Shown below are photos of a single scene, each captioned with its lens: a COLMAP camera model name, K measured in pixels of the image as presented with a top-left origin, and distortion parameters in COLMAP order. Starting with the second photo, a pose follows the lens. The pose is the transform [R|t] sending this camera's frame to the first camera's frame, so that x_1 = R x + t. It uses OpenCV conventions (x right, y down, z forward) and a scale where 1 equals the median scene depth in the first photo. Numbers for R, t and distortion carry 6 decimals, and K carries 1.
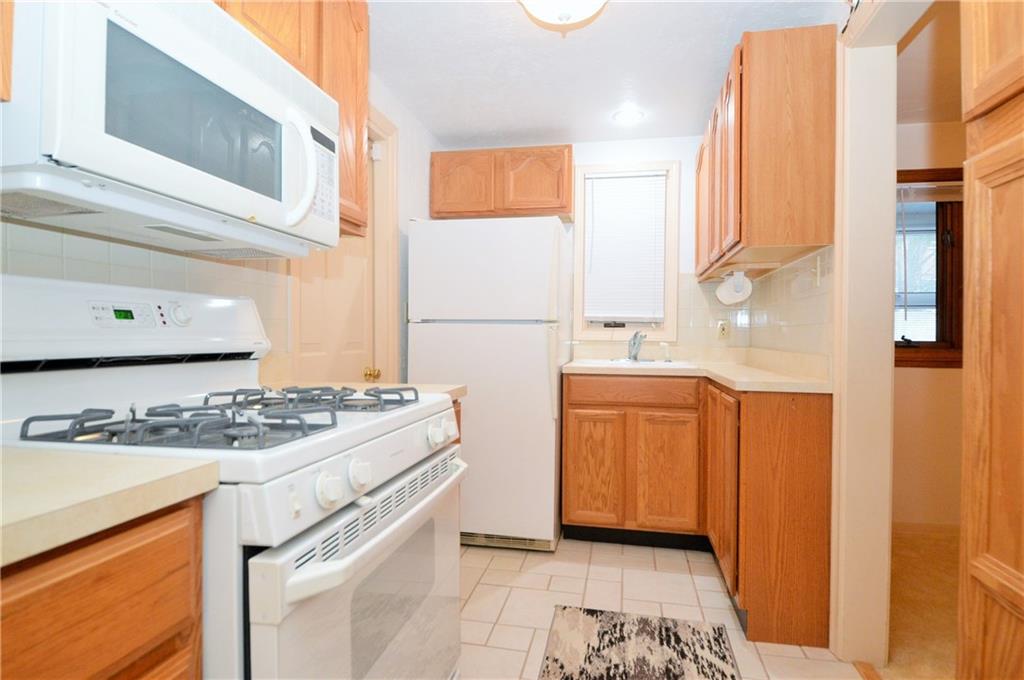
lens RADIAL K [[551.7, 0, 511.8], [0, 551.7, 337.0], [0, 0, 1]] dist [0.007765, -0.020523]
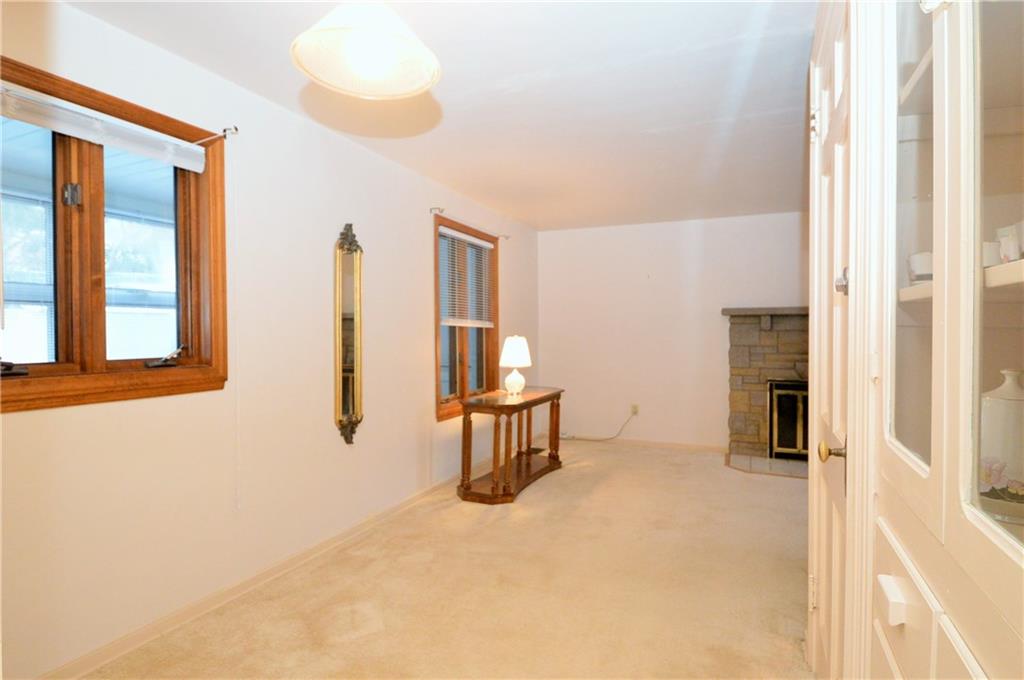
lens RADIAL K [[551.7, 0, 515.4], [0, 551.7, 334.9], [0, 0, 1]] dist [0.007765, -0.020523]
pose [[0.188057, -0.016673, 0.982017, 0.314502], [-0.002961, 0.999842, 0.017542, -0.038714], [-0.982154, -0.006207, 0.187978, 0.450238]]
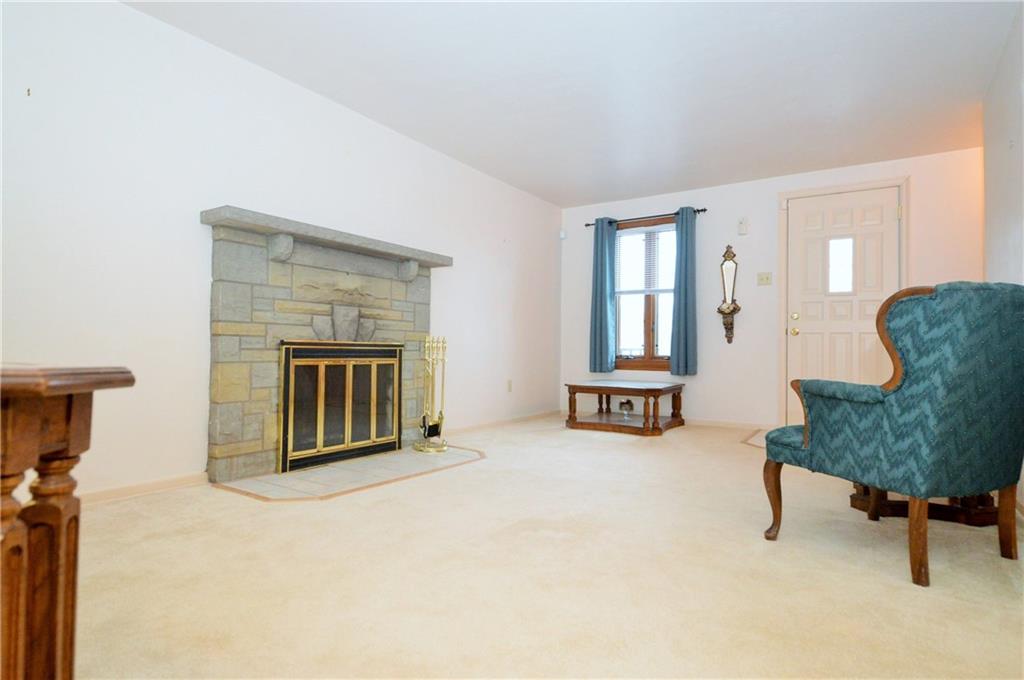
lens RADIAL K [[551.7, 0, 505.0], [0, 551.7, 337.3], [0, 0, 1]] dist [0.007765, -0.020523]
pose [[-0.921075, -0.006604, 0.389330, 1.468176], [-0.018466, 0.999472, -0.026733, 0.157942], [-0.388948, -0.031813, -0.920710, 0.826263]]
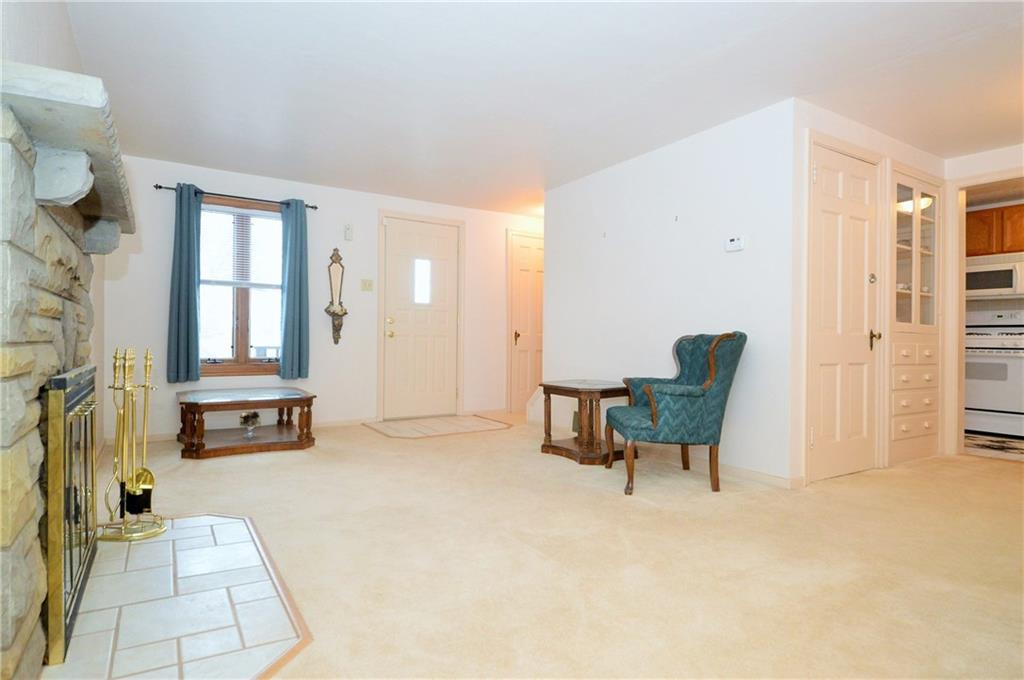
lens RADIAL K [[551.7, 0, 516.0], [0, 551.7, 343.6], [0, 0, 1]] dist [0.007765, -0.020523]
pose [[-0.704351, 0.000223, -0.709852, 2.634594], [-0.007545, 0.999941, 0.007801, 0.077638], [0.709812, 0.010851, -0.704307, 0.557321]]
